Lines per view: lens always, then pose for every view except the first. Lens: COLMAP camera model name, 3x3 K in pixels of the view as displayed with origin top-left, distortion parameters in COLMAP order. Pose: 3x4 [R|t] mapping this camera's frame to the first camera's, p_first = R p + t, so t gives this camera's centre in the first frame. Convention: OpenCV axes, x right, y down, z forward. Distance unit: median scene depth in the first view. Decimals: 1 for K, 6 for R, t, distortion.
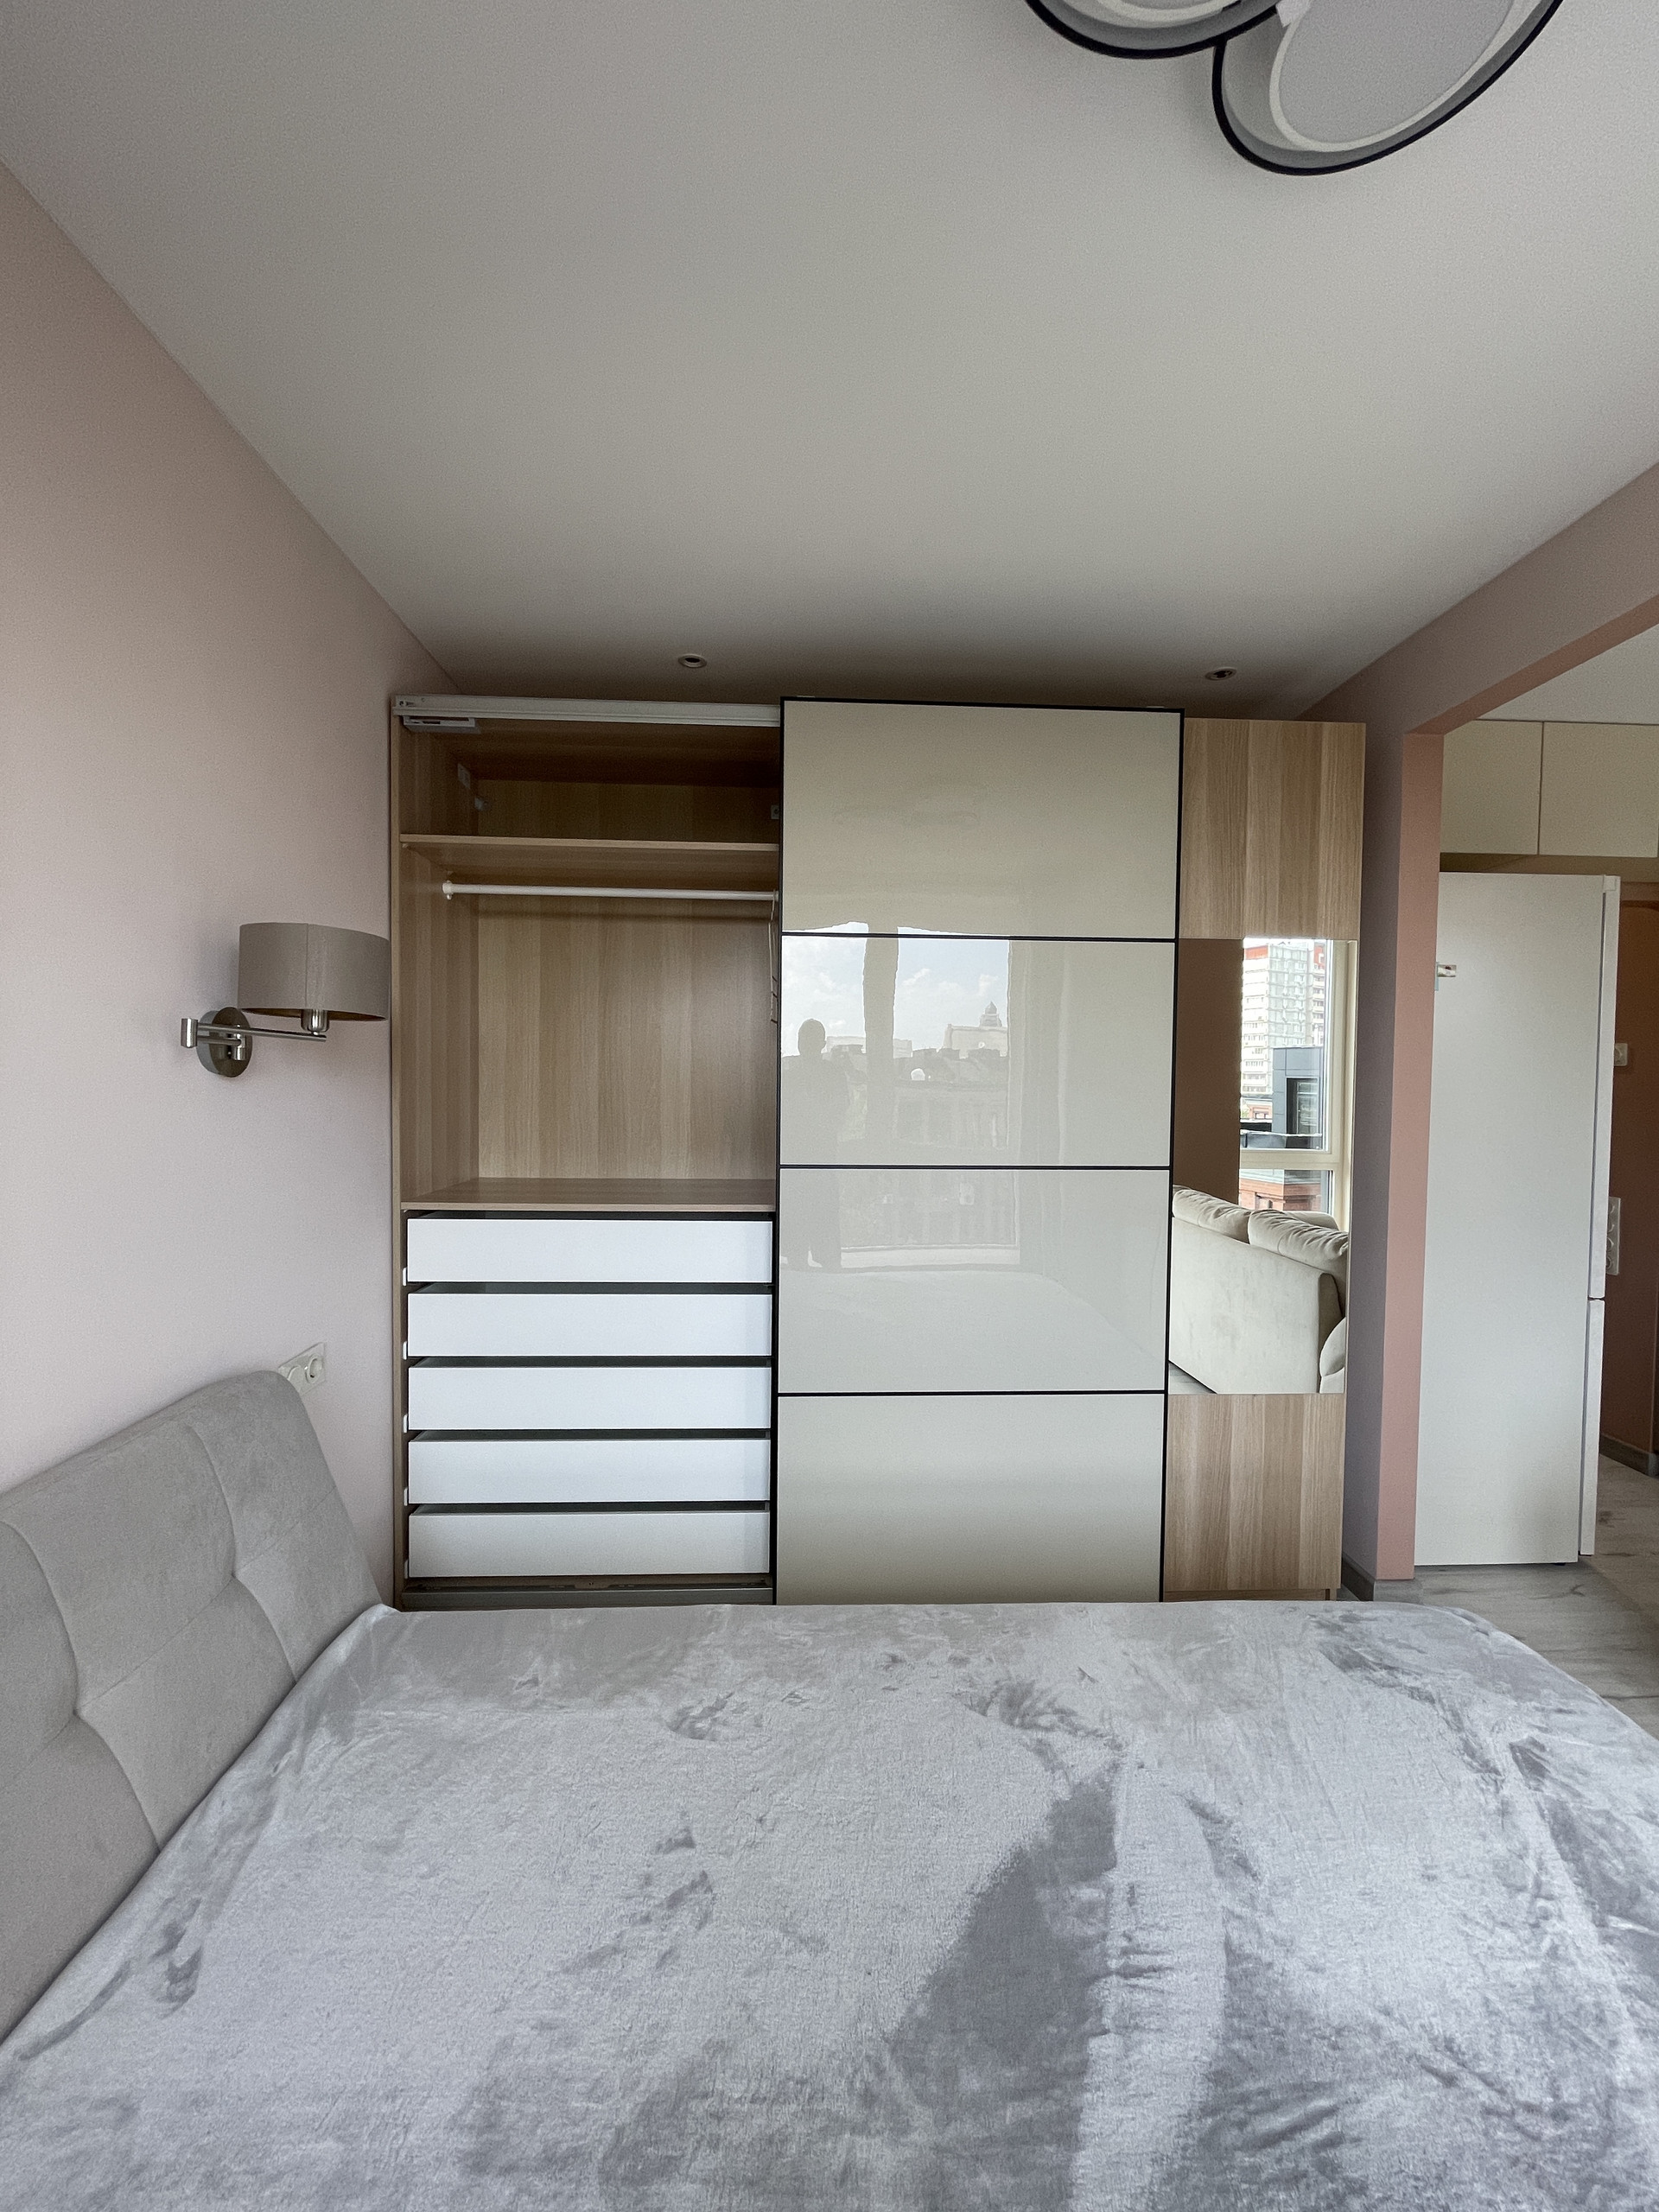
lens RADIAL K [[890.0, 0, 820.3], [0, 890.0, 1103.6], [0, 0, 1]] dist [-0.004633, 0.000632]
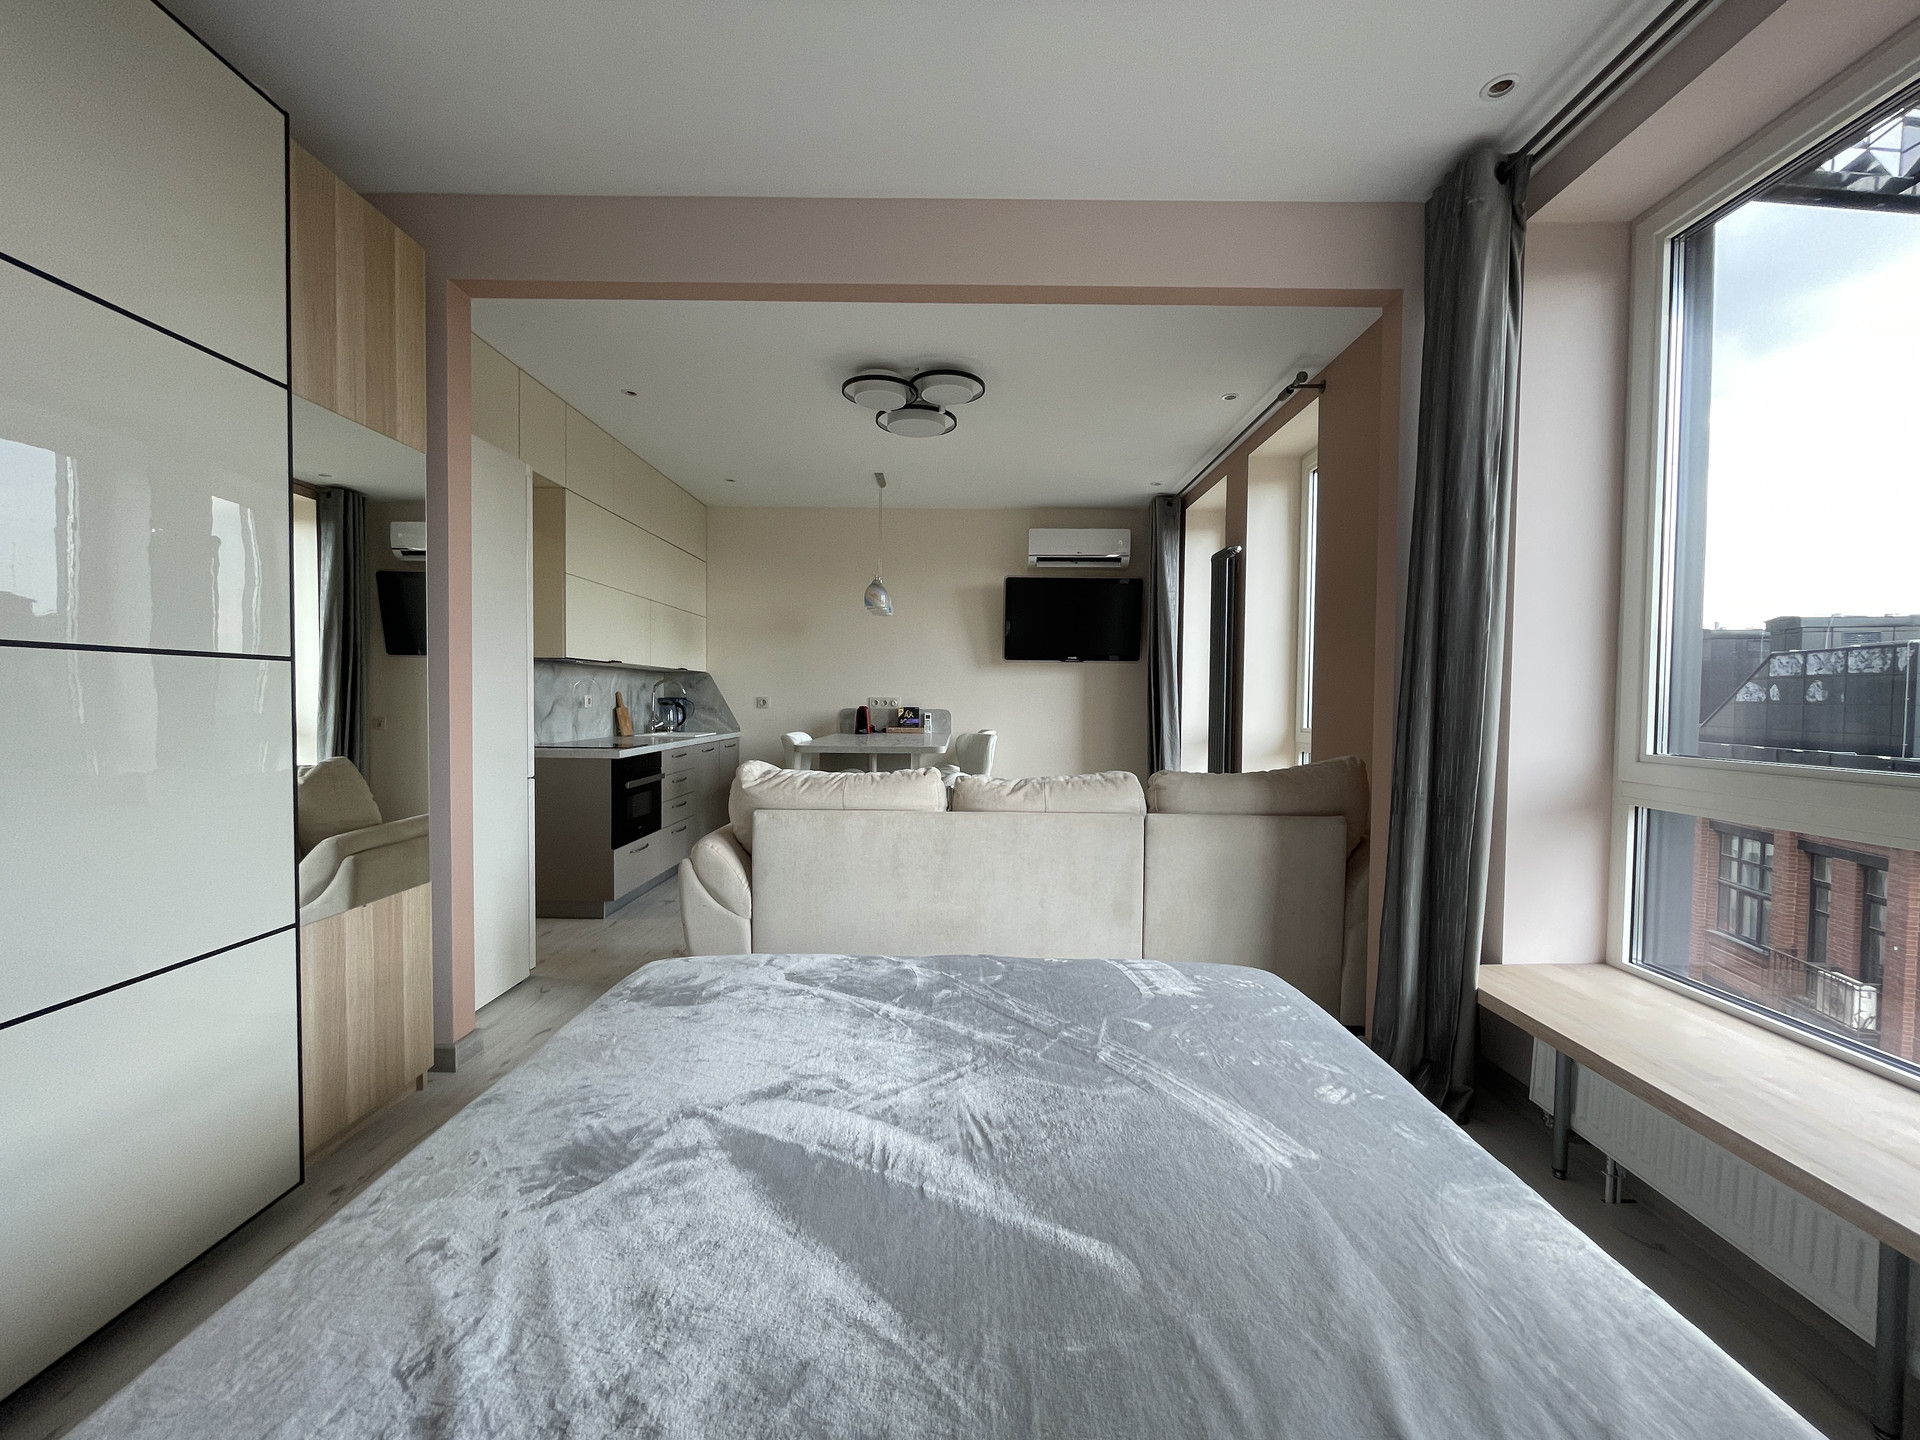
lens RADIAL K [[772.5, 0, 960.0], [0, 772.5, 720.0], [0, 0, 1]] dist [-0.004633, 0.000632]
pose [[0.043439, -0.038956, 0.998296, -0.443670], [0.018897, 0.999093, 0.038165, 0.163357], [-0.998877, 0.017207, 0.044135, 0.480031]]
